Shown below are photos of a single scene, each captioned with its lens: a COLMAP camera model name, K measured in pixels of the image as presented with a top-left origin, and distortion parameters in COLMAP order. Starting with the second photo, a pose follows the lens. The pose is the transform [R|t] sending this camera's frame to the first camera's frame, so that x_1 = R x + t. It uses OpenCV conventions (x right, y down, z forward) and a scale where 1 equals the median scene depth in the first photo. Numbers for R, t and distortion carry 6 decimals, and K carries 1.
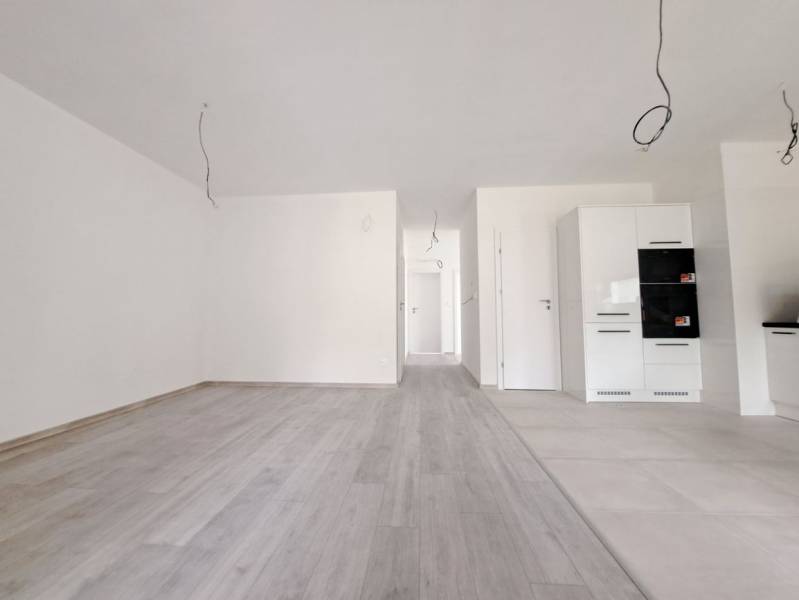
lens RADIAL K [[313.9, 0, 397.2], [0, 313.9, 293.6], [0, 0, 1]] dist [-0.010510, -0.000551]
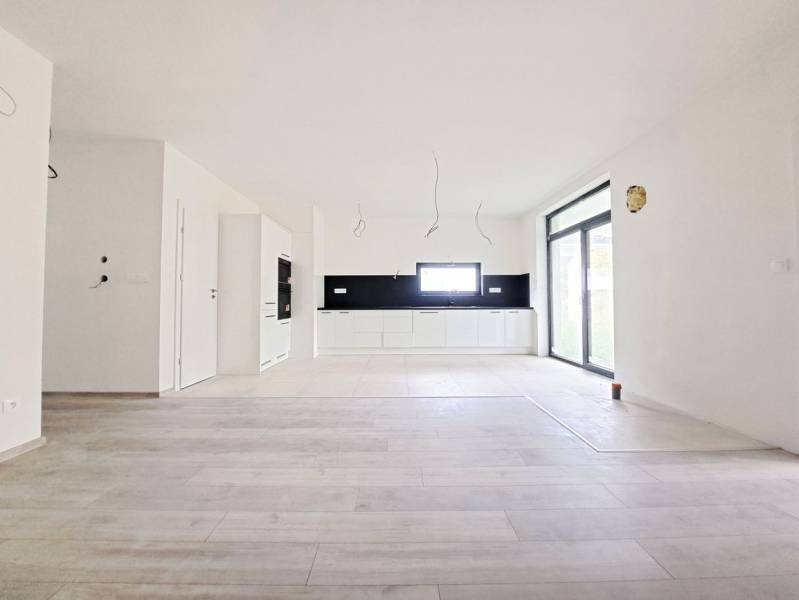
lens RADIAL K [[313.9, 0, 397.2], [0, 313.9, 293.6], [0, 0, 1]] dist [-0.010510, -0.000551]
pose [[-0.078778, 0.029953, 0.996442, -0.669961], [-0.065429, 0.997238, -0.035150, 0.035774], [-0.994743, -0.067965, -0.076601, 0.562323]]
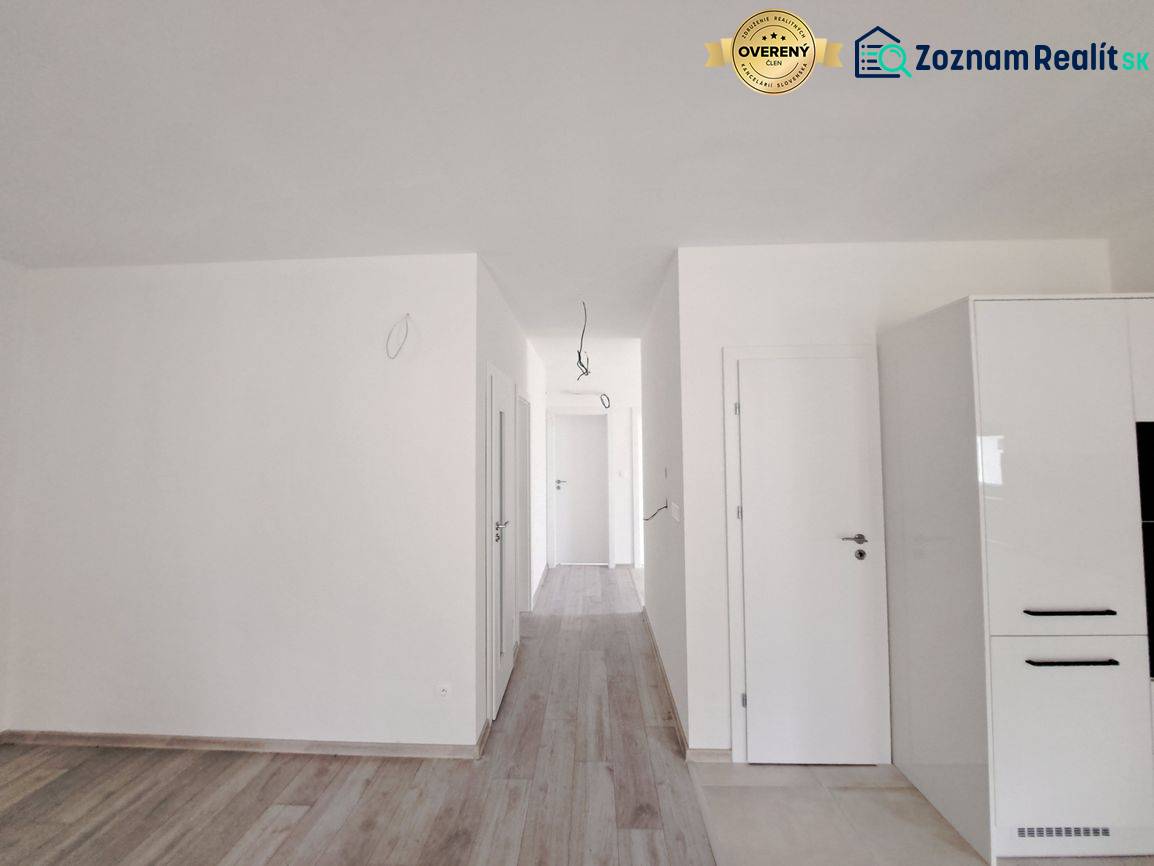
lens RADIAL K [[453.4, 0, 573.6], [0, 453.4, 423.7], [0, 0, 1]] dist [-0.010510, -0.000551]
pose [[0.999464, -0.003418, 0.032550, 0.123634], [0.002594, 0.999676, 0.025311, -0.156658], [-0.032626, -0.025213, 0.999150, 0.524551]]
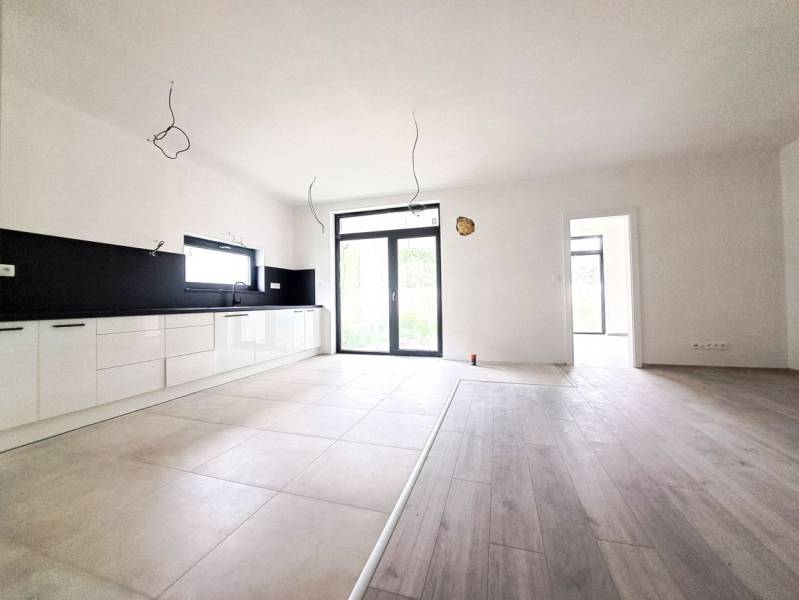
lens RADIAL K [[313.9, 0, 397.2], [0, 313.9, 293.6], [0, 0, 1]] dist [-0.010510, -0.000551]
pose [[-0.973426, 0.023012, 0.227841, 0.187177], [0.002643, 0.996001, -0.089303, 0.087742], [-0.228984, -0.086328, -0.969595, 1.179709]]
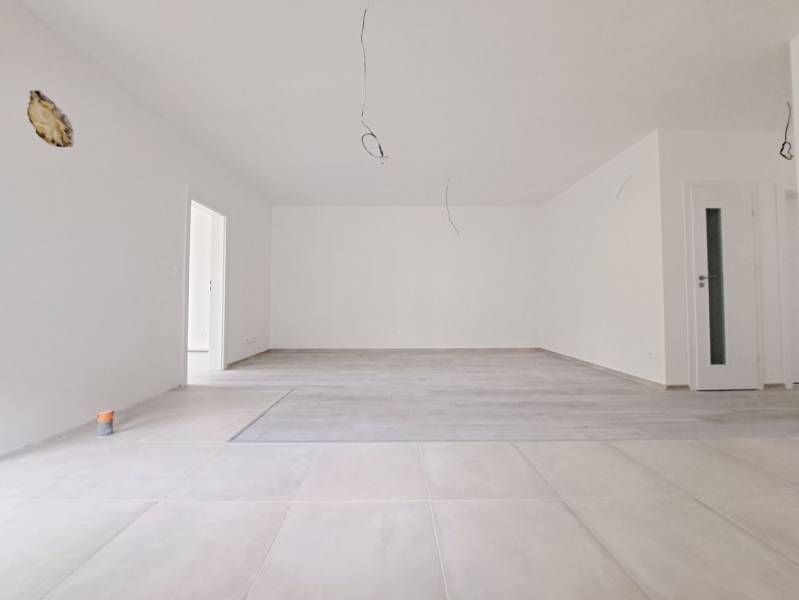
lens RADIAL K [[313.9, 0, 397.2], [0, 313.9, 293.6], [0, 0, 1]] dist [-0.010510, -0.000551]
pose [[0.088453, -0.028939, -0.995660, 0.827259], [0.069163, 0.997344, -0.022843, 0.046939], [0.993676, -0.066842, 0.090219, 0.361787]]
